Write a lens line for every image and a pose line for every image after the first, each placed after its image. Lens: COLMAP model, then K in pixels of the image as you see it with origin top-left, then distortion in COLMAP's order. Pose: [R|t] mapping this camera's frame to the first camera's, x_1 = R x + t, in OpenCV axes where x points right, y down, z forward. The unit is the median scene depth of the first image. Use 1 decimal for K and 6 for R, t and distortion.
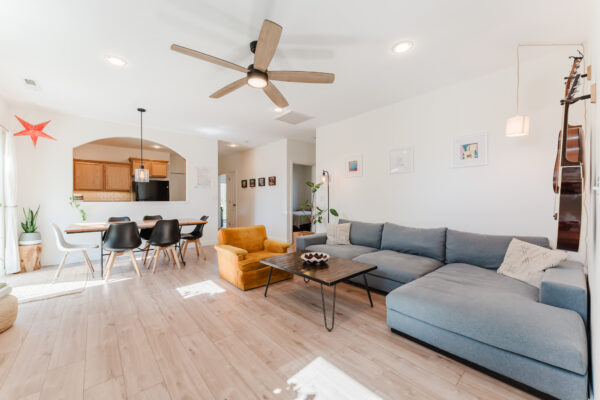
lens RADIAL K [[241.5, 0, 282.4], [0, 241.5, 203.2], [0, 0, 1]] dist [0.000844, 0.000133]
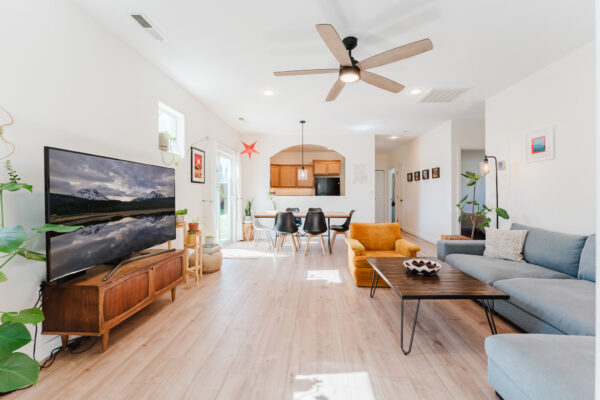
lens RADIAL K [[241.5, 0, 298.2], [0, 241.5, 197.2], [0, 0, 1]] dist [0.000844, 0.000133]
pose [[0.749194, 0.010819, -0.662263, 0.242126], [-0.012581, 0.999919, 0.002102, -0.003487], [0.662231, 0.006757, 0.749269, 0.068679]]
